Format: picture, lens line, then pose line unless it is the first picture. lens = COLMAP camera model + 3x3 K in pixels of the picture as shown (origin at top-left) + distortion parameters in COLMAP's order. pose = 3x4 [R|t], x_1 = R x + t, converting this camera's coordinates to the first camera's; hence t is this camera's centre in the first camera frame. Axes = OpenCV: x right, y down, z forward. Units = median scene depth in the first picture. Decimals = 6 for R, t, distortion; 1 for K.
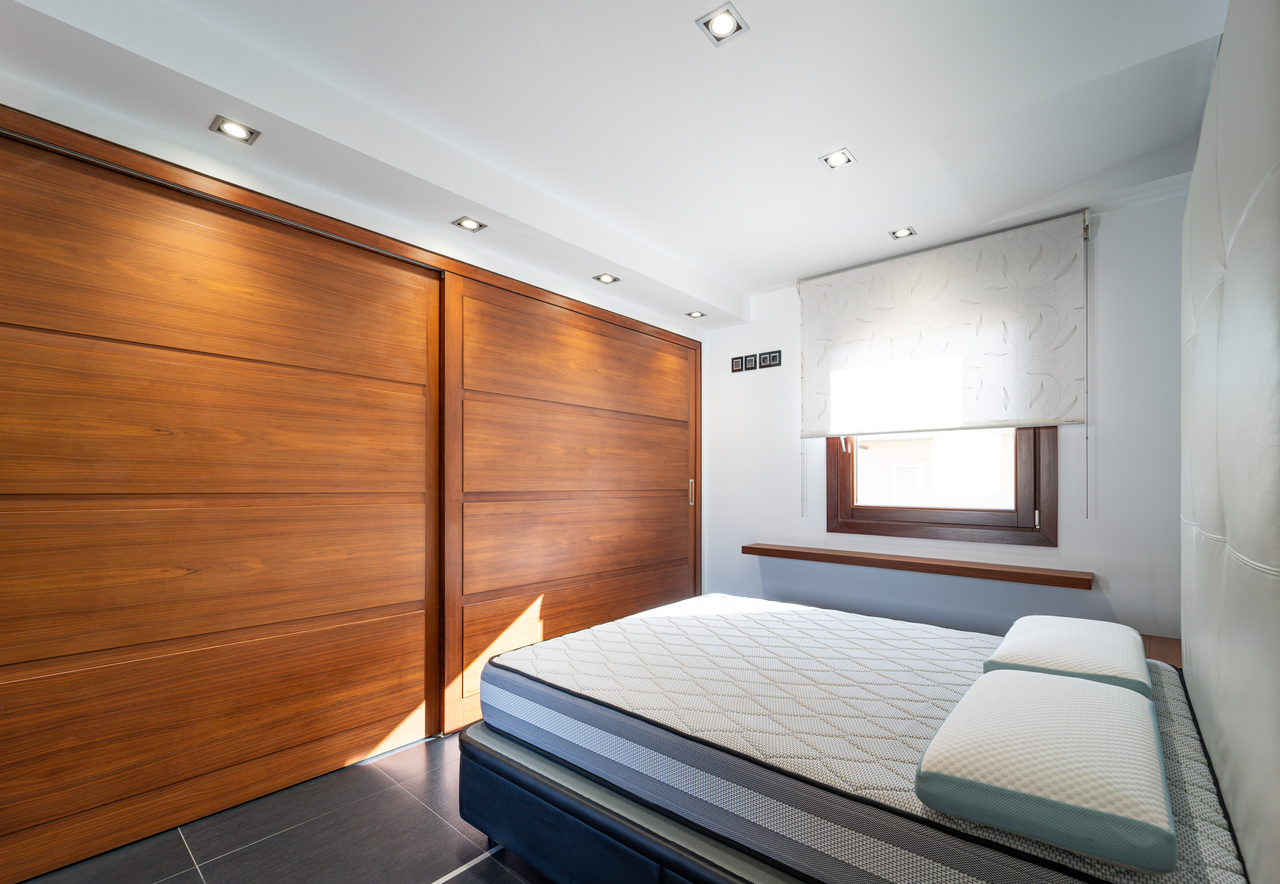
lens RADIAL K [[552.3, 0, 651.1], [0, 552.3, 484.0], [0, 0, 1]] dist [-0.000764, -0.000697]
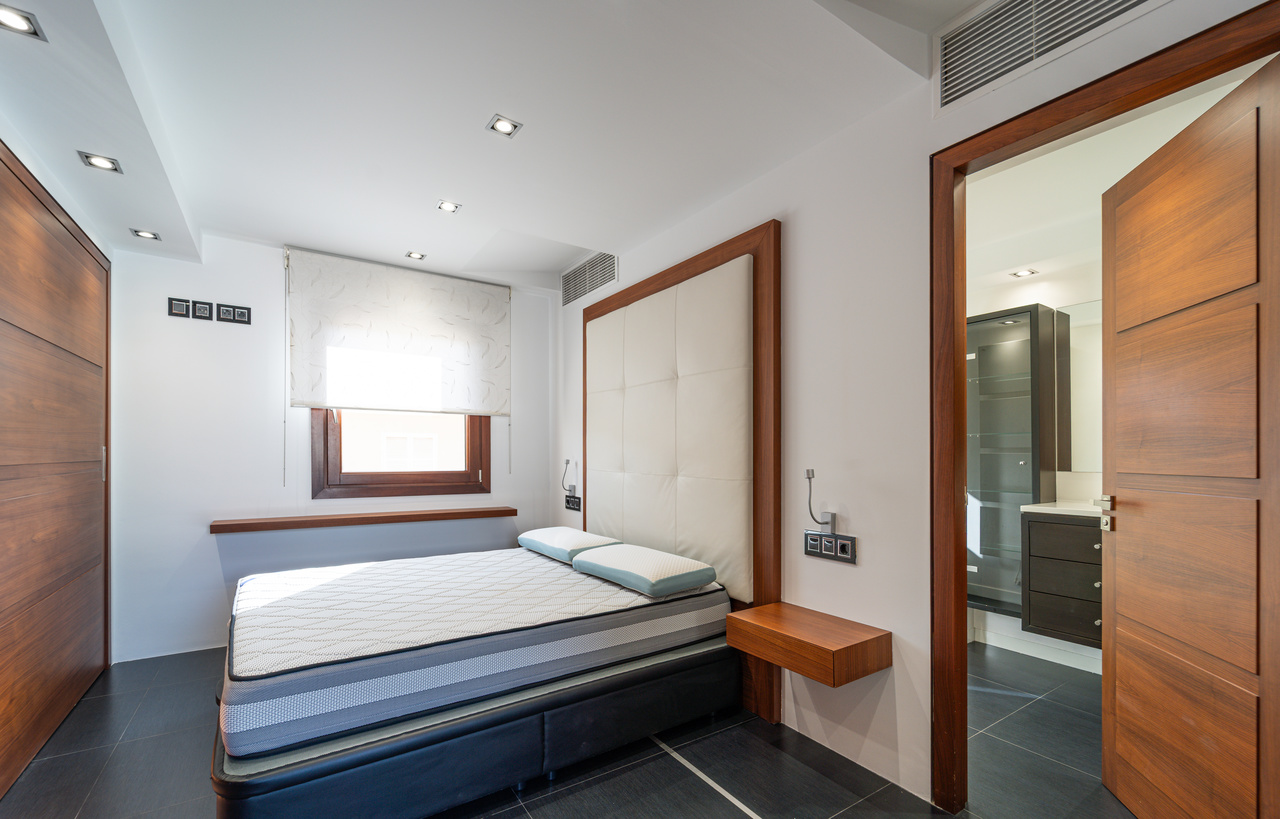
lens RADIAL K [[532.8, 0, 642.0], [0, 532.8, 454.4], [0, 0, 1]] dist [-0.000591, -0.000206]
pose [[0.273754, -0.004515, 0.961789, -0.490295], [-0.003247, 0.999979, 0.005619, -0.004846], [-0.961794, -0.004662, 0.273734, 0.136174]]
